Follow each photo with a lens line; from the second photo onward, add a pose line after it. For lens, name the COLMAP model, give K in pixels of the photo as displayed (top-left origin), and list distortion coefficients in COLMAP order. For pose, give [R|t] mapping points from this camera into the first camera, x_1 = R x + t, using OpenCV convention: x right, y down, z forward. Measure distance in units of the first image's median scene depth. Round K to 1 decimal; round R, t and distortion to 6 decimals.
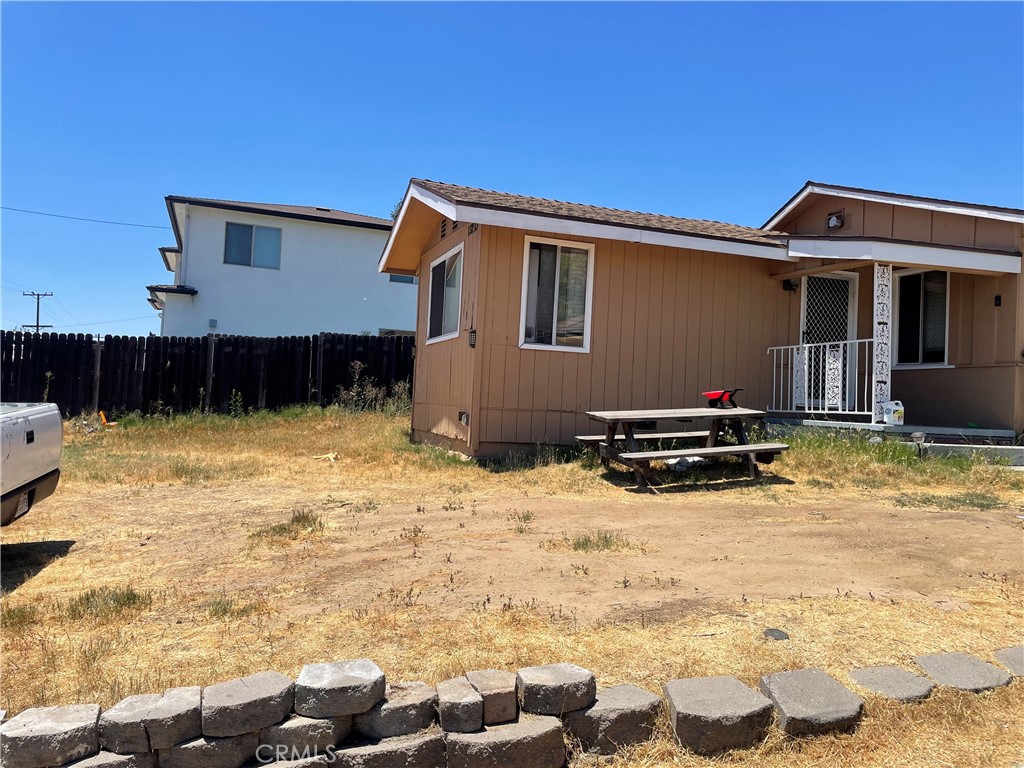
lens RADIAL K [[787.9, 0, 511.8], [0, 787.9, 389.6], [0, 0, 1]] dist [0.146294, -0.206921]
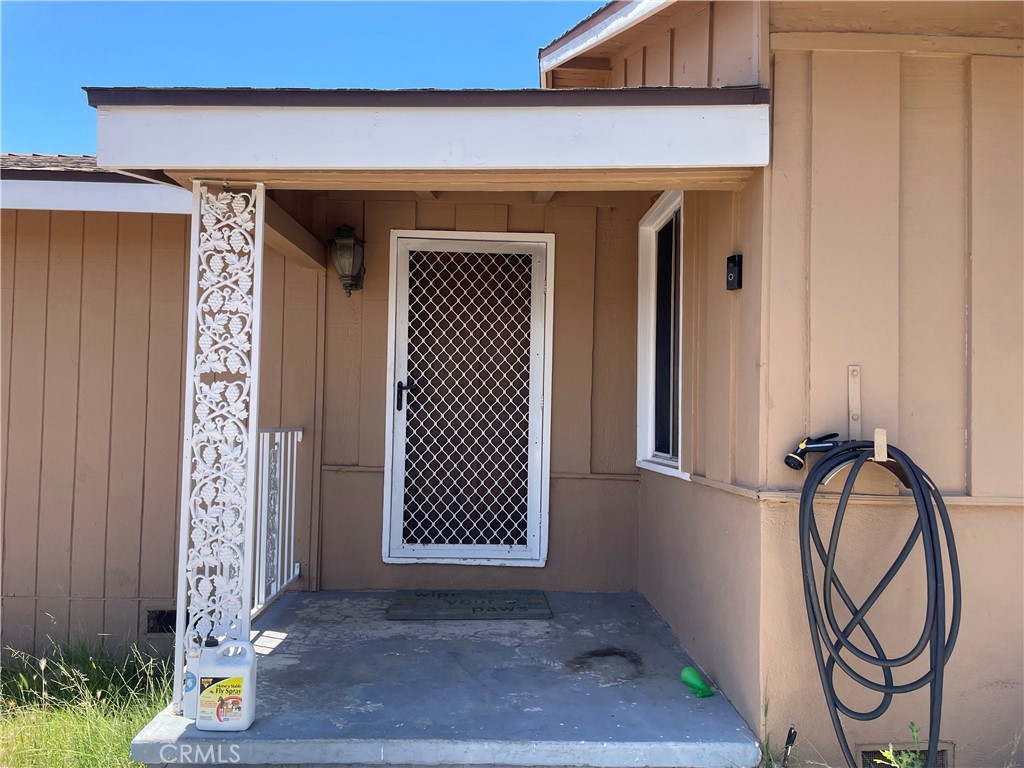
lens RADIAL K [[787.9, 0, 511.8], [0, 787.9, 389.6], [0, 0, 1]] dist [0.146294, -0.206921]
pose [[0.944879, -0.043359, -0.324535, 0.633145], [0.033623, 0.998802, -0.035551, -0.059849], [0.325688, 0.022679, 0.945205, 0.712963]]
